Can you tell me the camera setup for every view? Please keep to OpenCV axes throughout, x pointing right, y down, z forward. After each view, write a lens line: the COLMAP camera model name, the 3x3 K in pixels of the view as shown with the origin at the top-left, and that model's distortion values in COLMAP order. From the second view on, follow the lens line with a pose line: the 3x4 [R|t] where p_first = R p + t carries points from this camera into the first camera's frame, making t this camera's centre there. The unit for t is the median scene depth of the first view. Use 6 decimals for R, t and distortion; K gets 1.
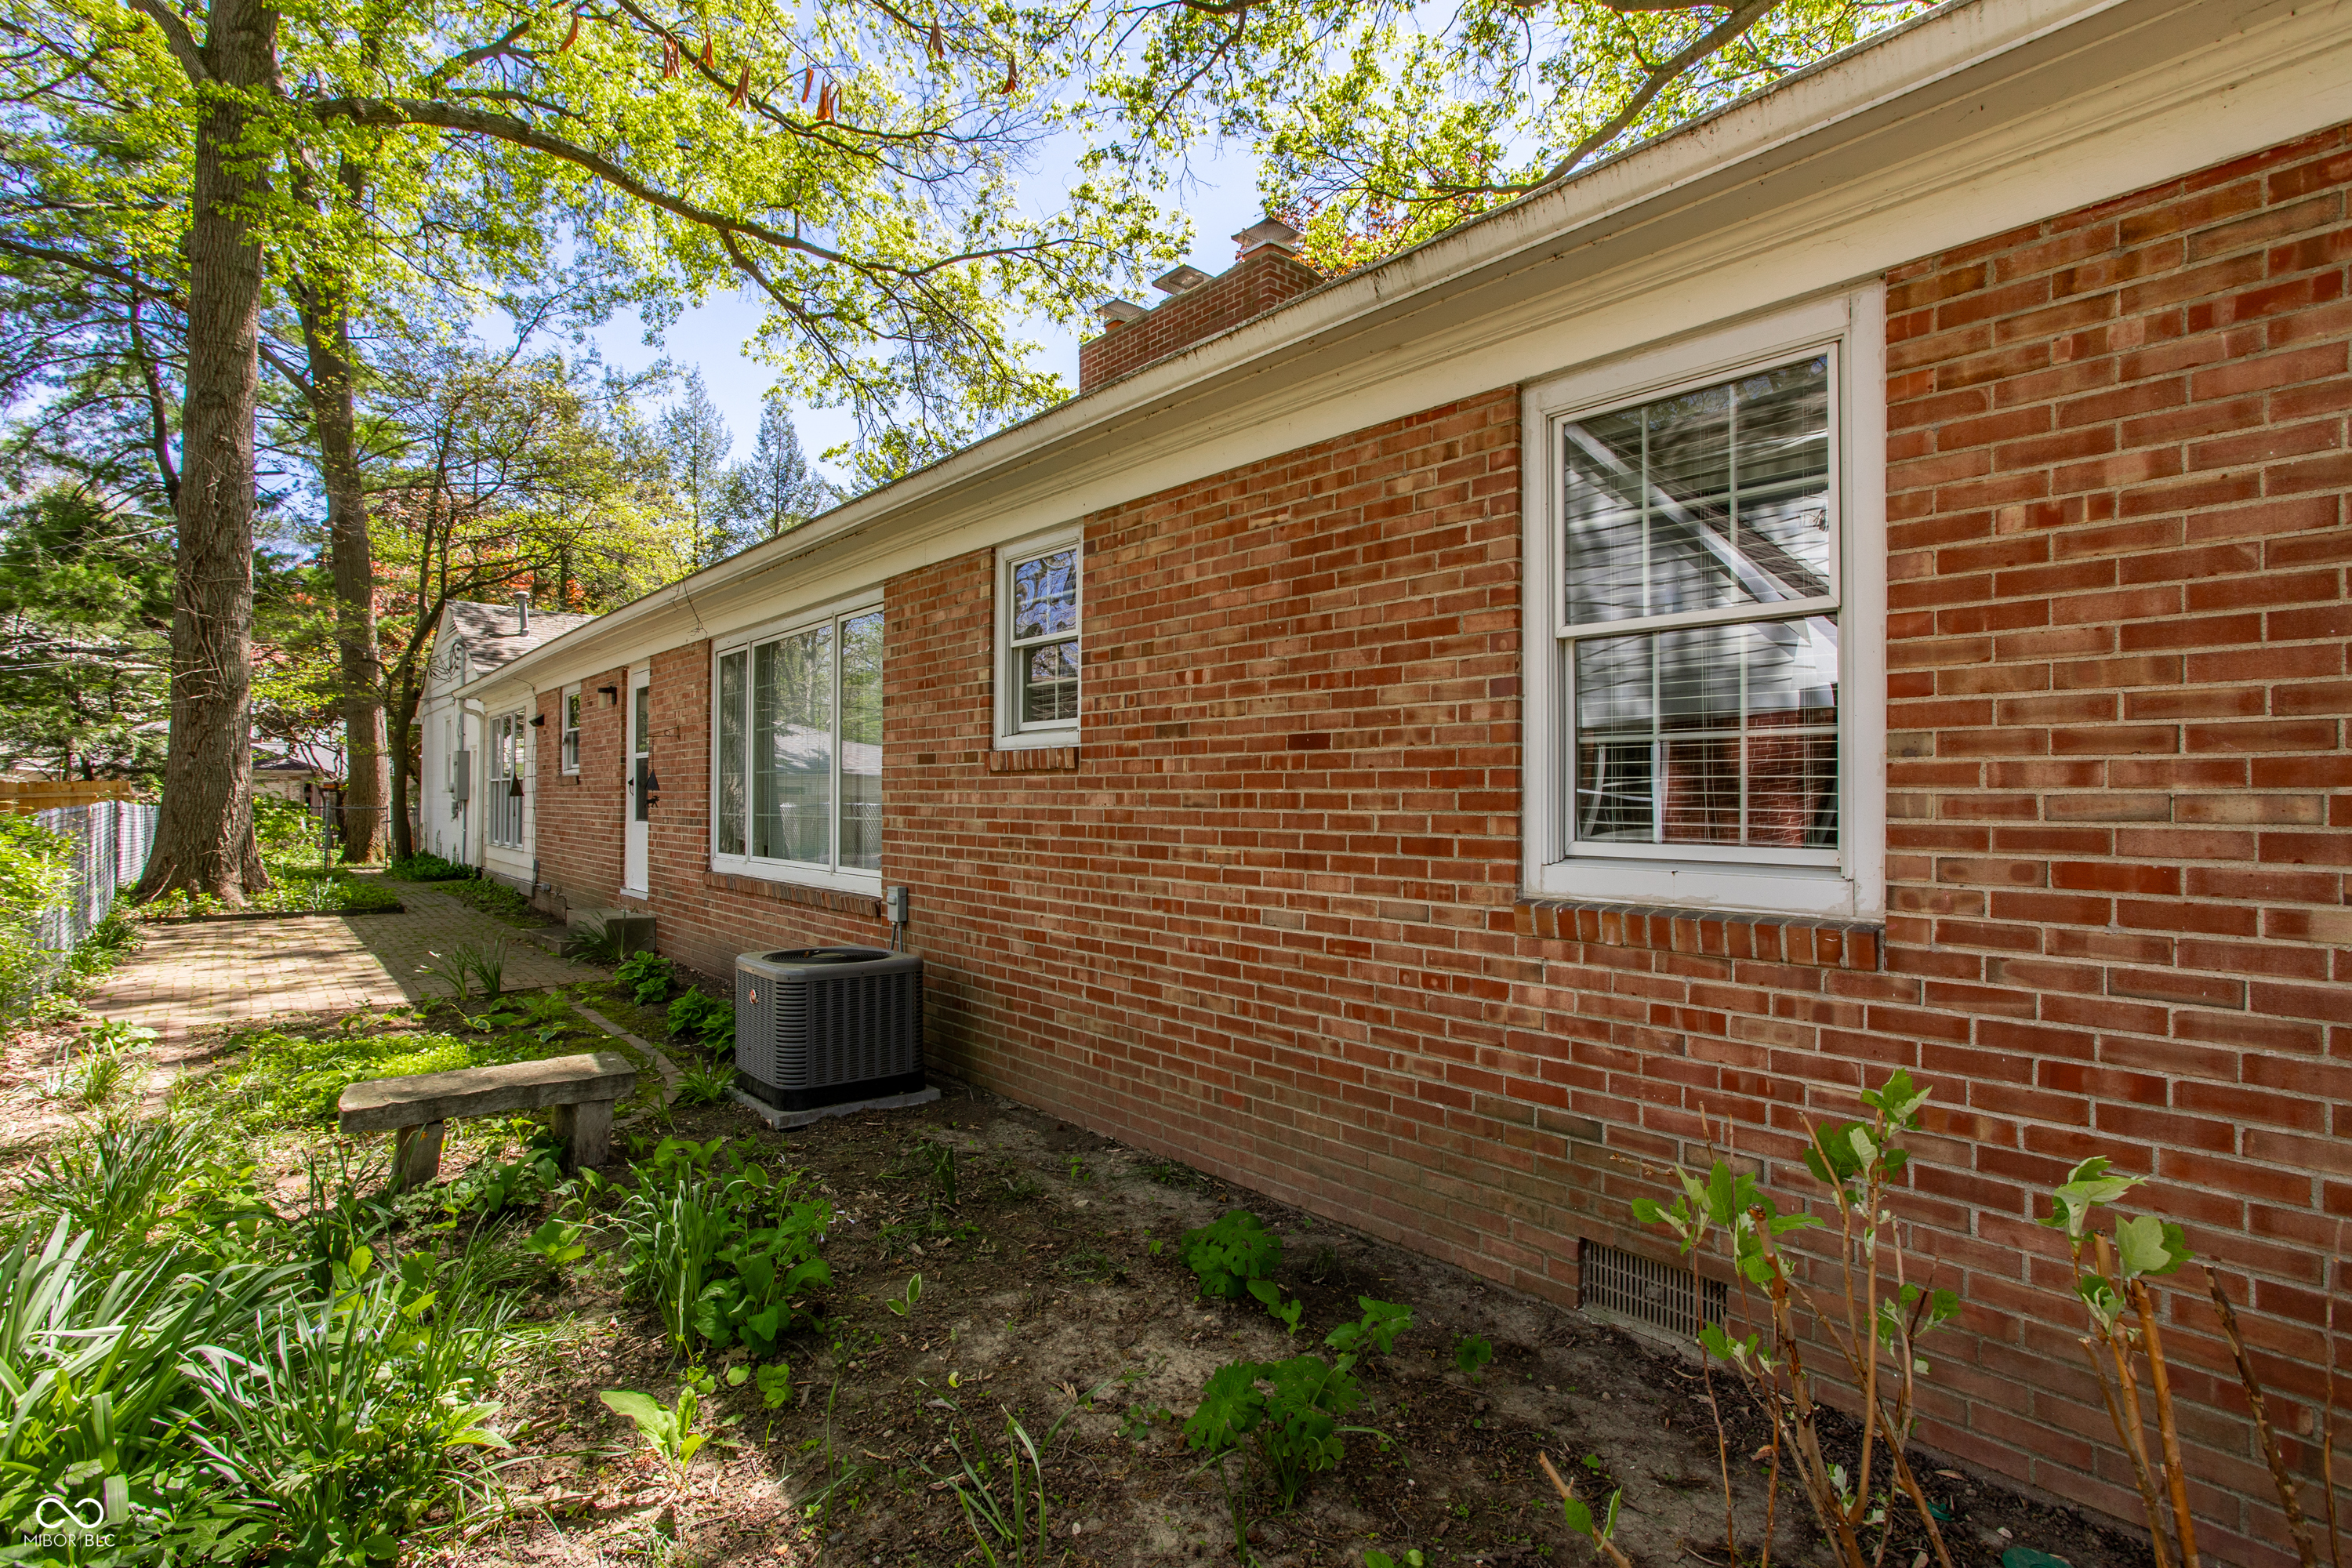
lens RADIAL K [[1134.6, 0, 1147.1], [0, 1134.6, 791.5], [0, 0, 1]] dist [-0.059423, 0.032138]
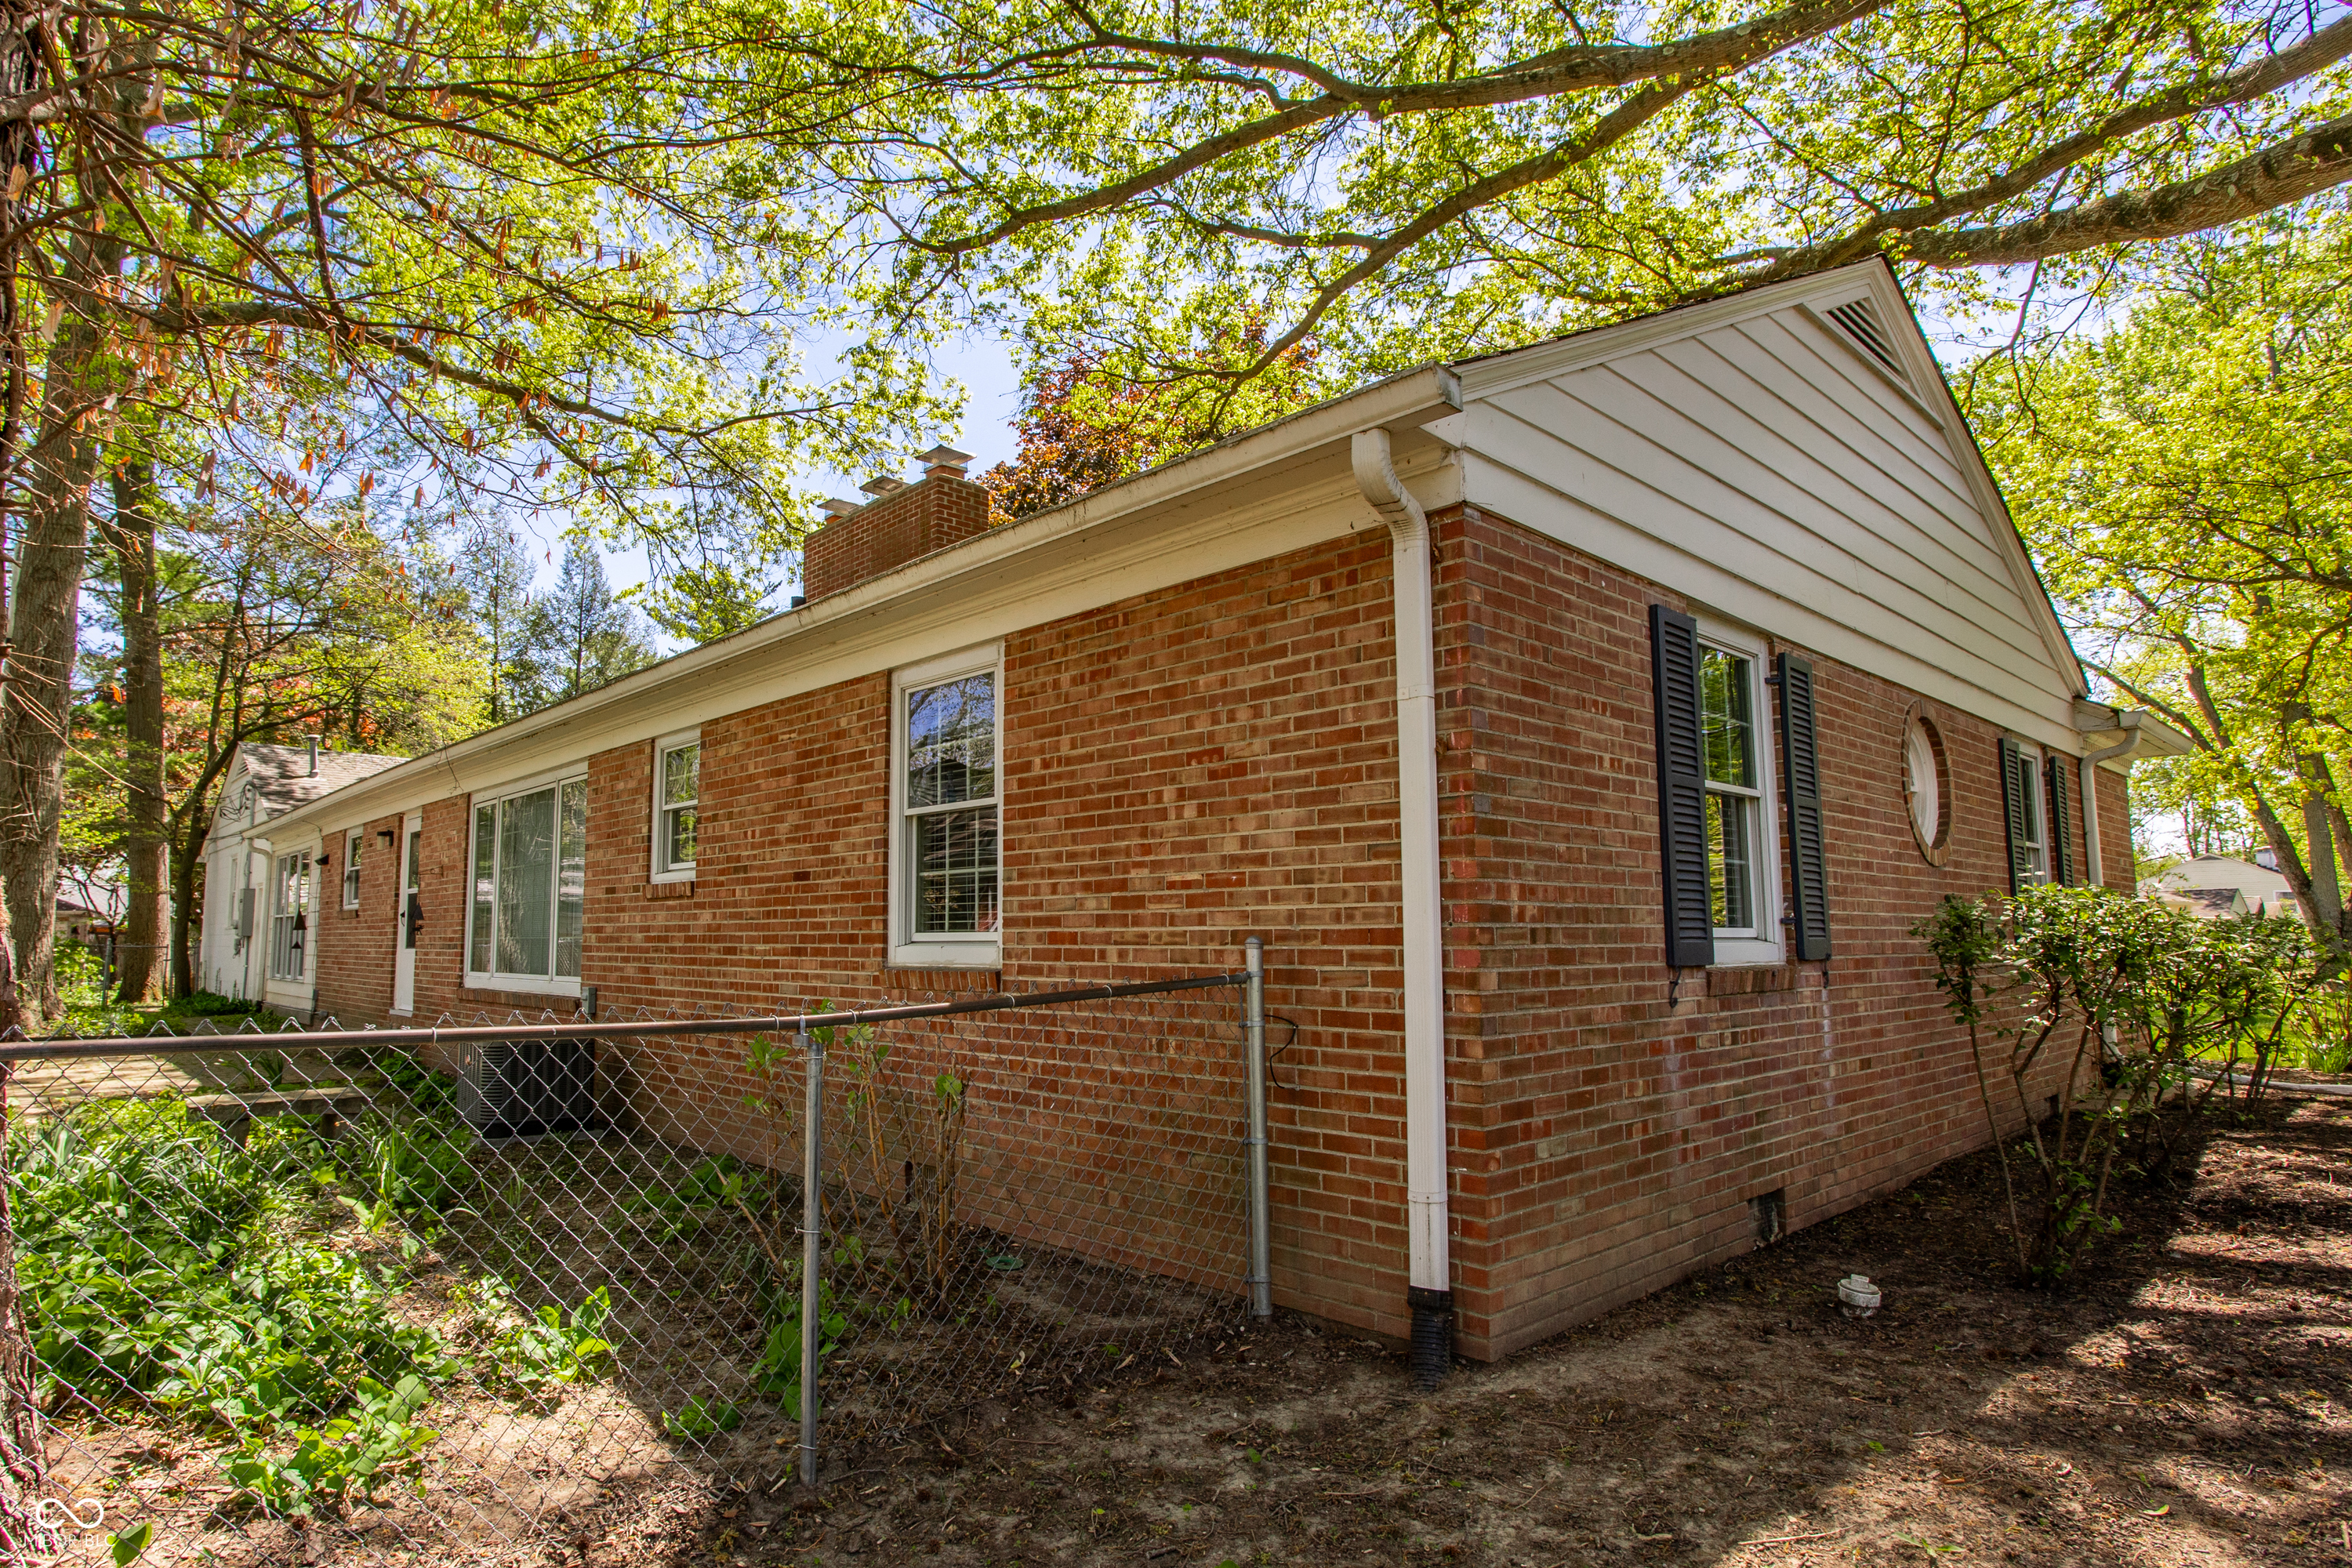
lens RADIAL K [[1263.8, 0, 1018.8], [0, 1263.8, 810.2], [0, 0, 1]] dist [-0.076638, 0.047882]
pose [[0.999905, -0.003509, 0.013311, 0.081431], [0.004812, 0.995058, -0.099179, 0.007895], [-0.012897, 0.099234, 0.994981, -0.149779]]
